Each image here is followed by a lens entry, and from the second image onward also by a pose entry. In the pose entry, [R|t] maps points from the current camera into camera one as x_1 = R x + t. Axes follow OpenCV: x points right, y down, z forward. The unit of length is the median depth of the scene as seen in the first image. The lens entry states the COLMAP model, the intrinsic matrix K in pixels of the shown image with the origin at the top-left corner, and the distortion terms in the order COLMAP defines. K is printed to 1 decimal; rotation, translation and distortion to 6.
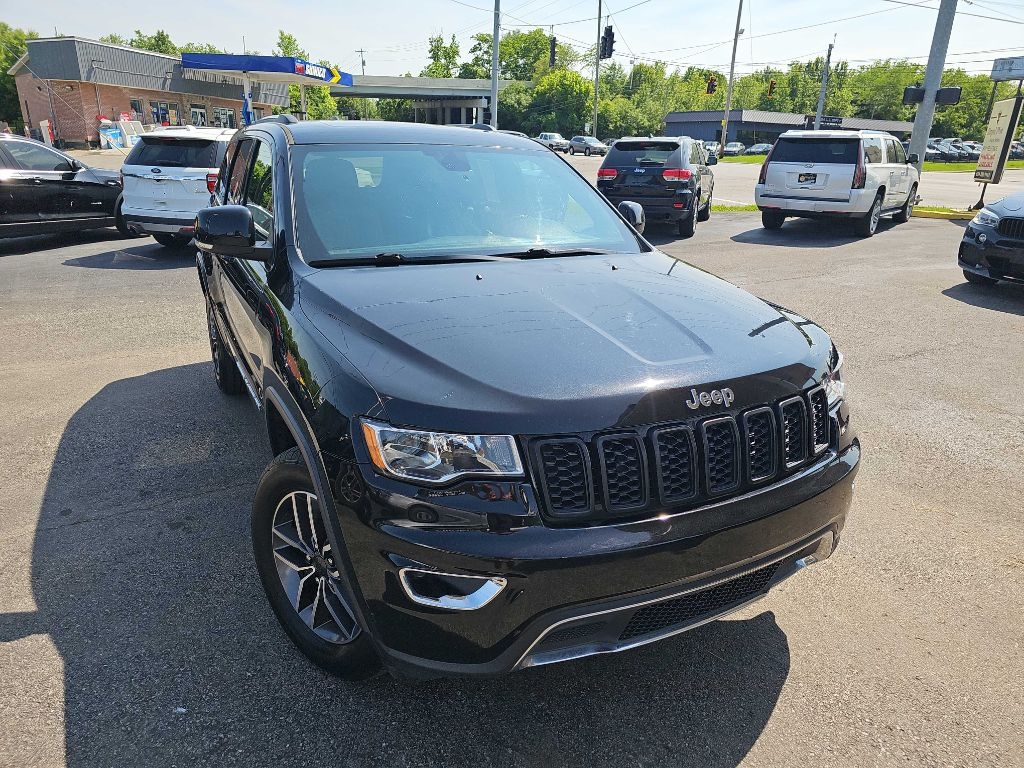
lens RADIAL K [[664.3, 0, 521.2], [0, 664.3, 384.1], [0, 0, 1]] dist [0.048779, -0.032522]
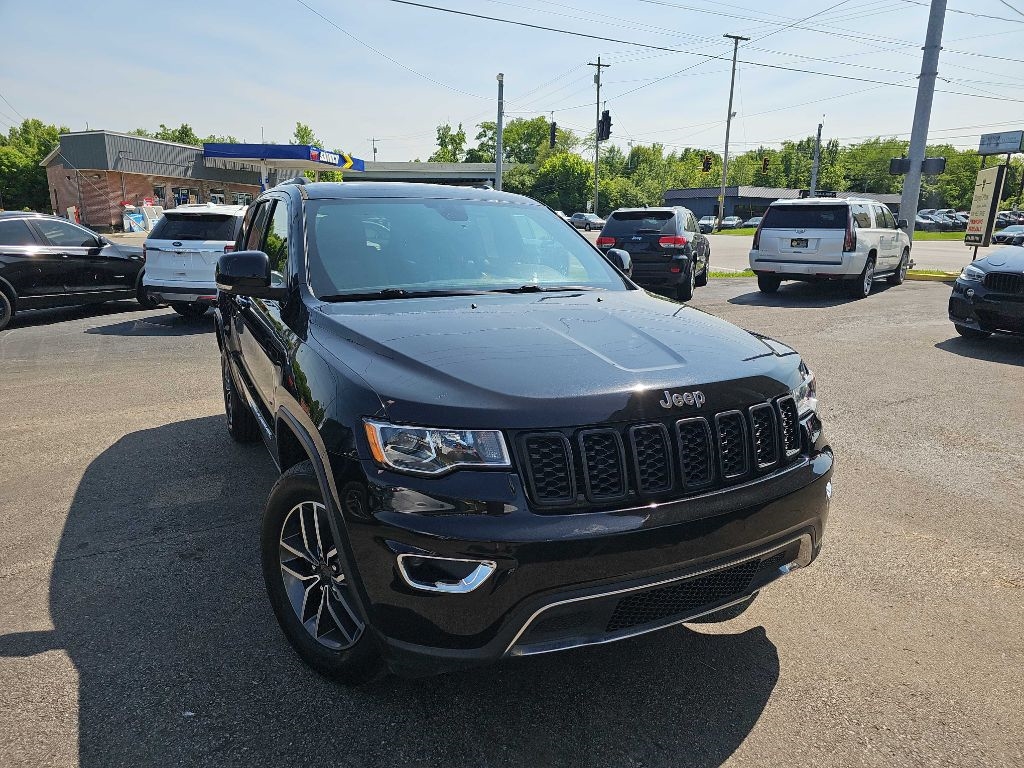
lens RADIAL K [[664.3, 0, 518.0], [0, 664.3, 385.4], [0, 0, 1]] dist [0.048779, -0.032522]
pose [[0.999792, -0.013907, -0.014926, 0.005839], [0.012265, 0.994396, -0.105003, 0.021262], [0.016303, 0.104798, 0.994360, -0.018094]]
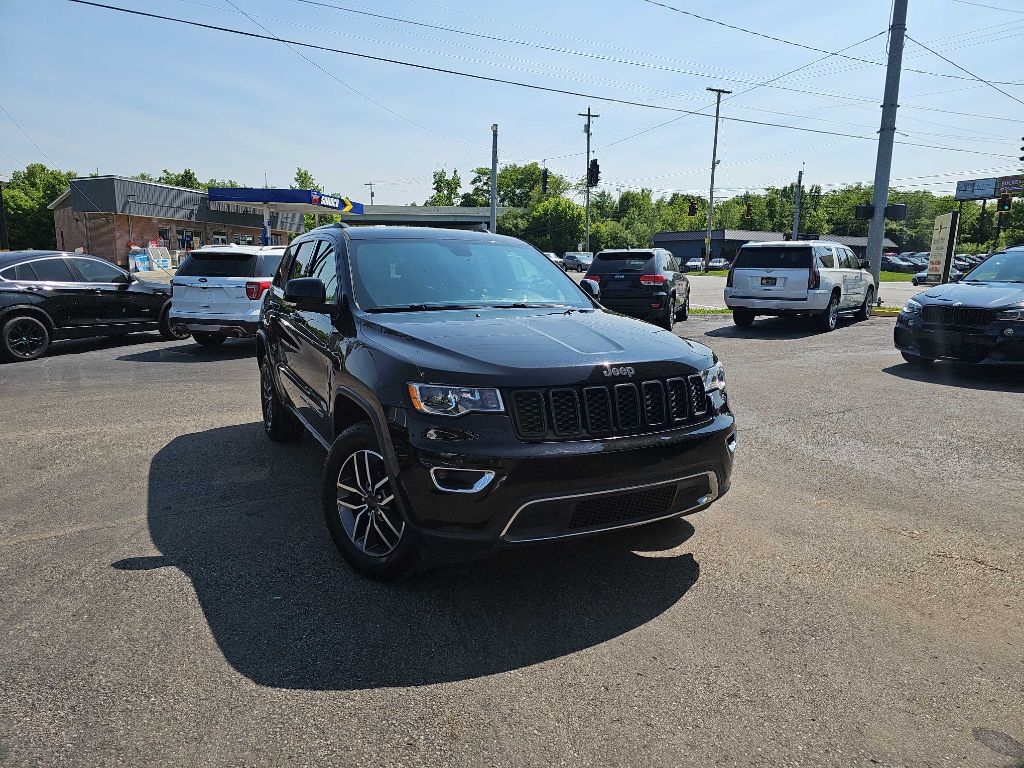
lens RADIAL K [[664.3, 0, 519.0], [0, 664.3, 380.0], [0, 0, 1]] dist [0.048779, -0.032522]
pose [[0.999886, -0.014855, -0.002680, 0.007977], [0.014178, 0.985176, -0.170961, 0.061557], [0.005180, 0.170904, 0.985274, -0.117611]]
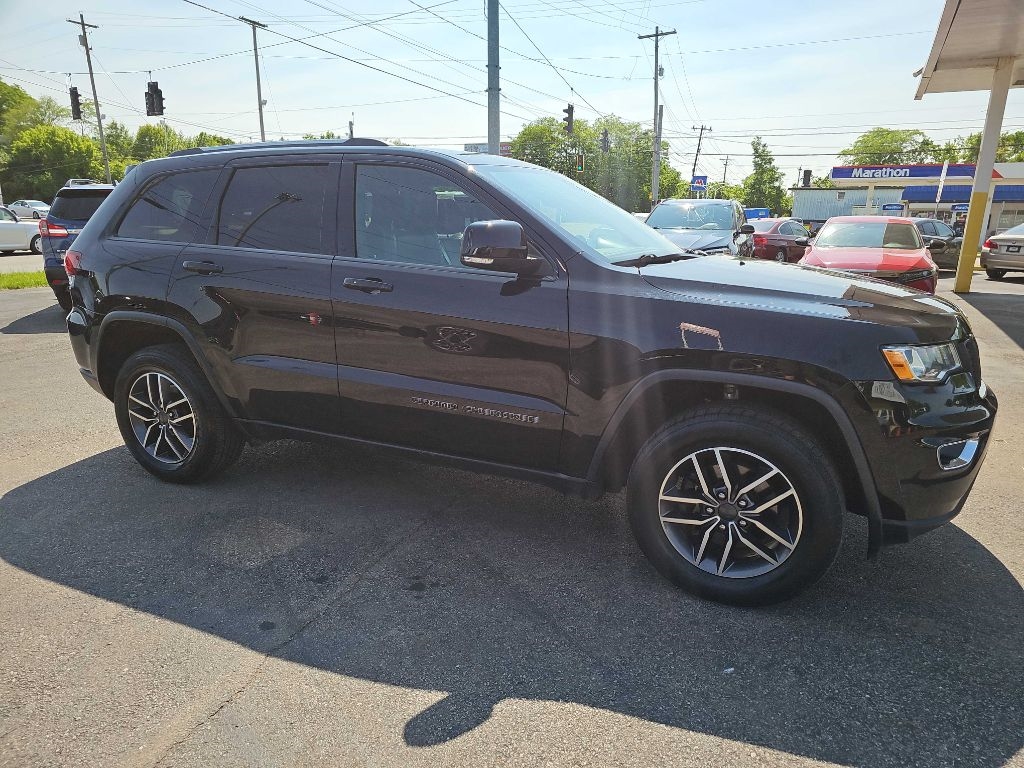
lens RADIAL K [[664.3, 0, 522.4], [0, 664.3, 386.7], [0, 0, 1]] dist [0.048779, -0.032522]
pose [[0.790460, -0.163824, 0.590199, -0.286190], [0.214324, 0.976632, -0.015959, 0.001766], [-0.573793, 0.139109, 0.807100, 0.059683]]
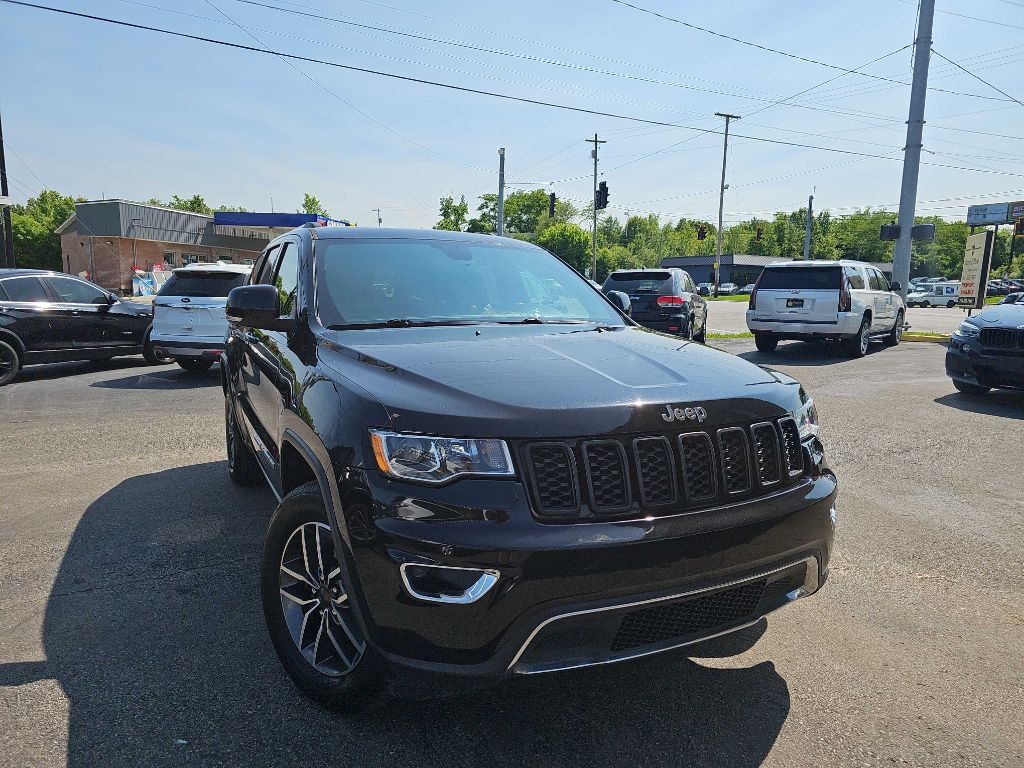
lens RADIAL K [[664.3, 0, 514.8], [0, 664.3, 386.1], [0, 0, 1]] dist [0.048779, -0.032522]
pose [[0.999771, -0.011838, -0.017817, 0.004280], [0.008051, 0.979905, -0.199301, 0.037649], [0.019818, 0.199112, 0.979776, -0.019355]]
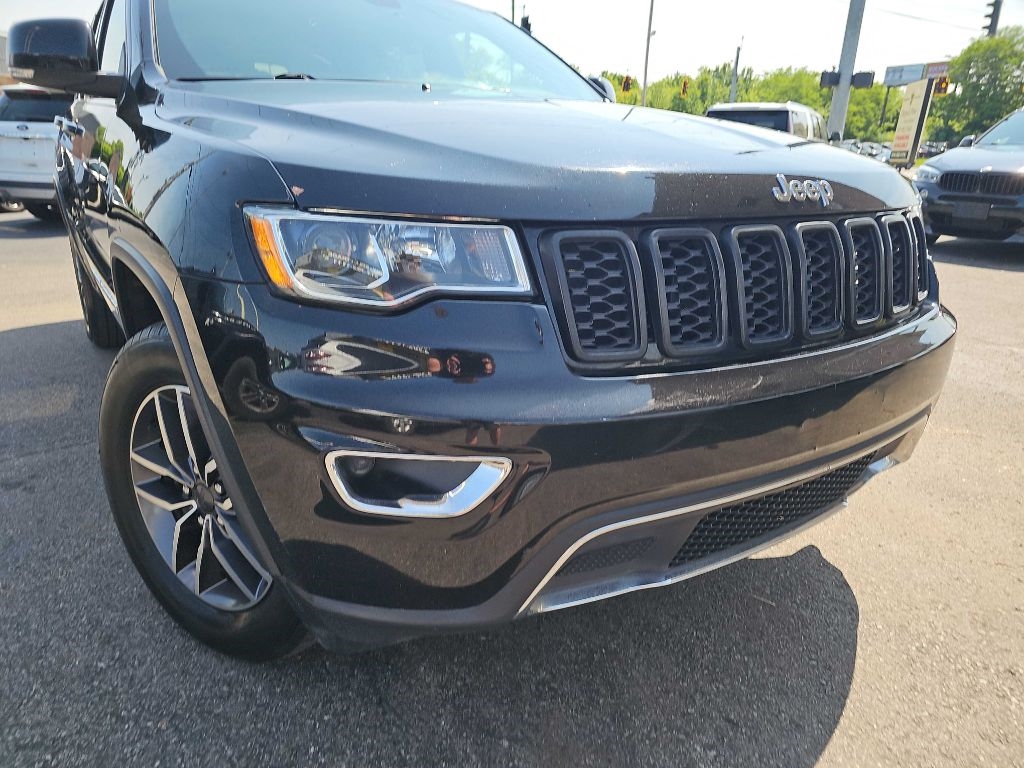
lens RADIAL K [[664.3, 0, 523.8], [0, 664.3, 402.1], [0, 0, 1]] dist [0.048779, -0.032522]
pose [[0.993002, -0.031264, 0.113887, -0.013464], [0.028673, 0.999293, 0.024319, 0.039703], [-0.114567, -0.020884, 0.993196, 0.071018]]
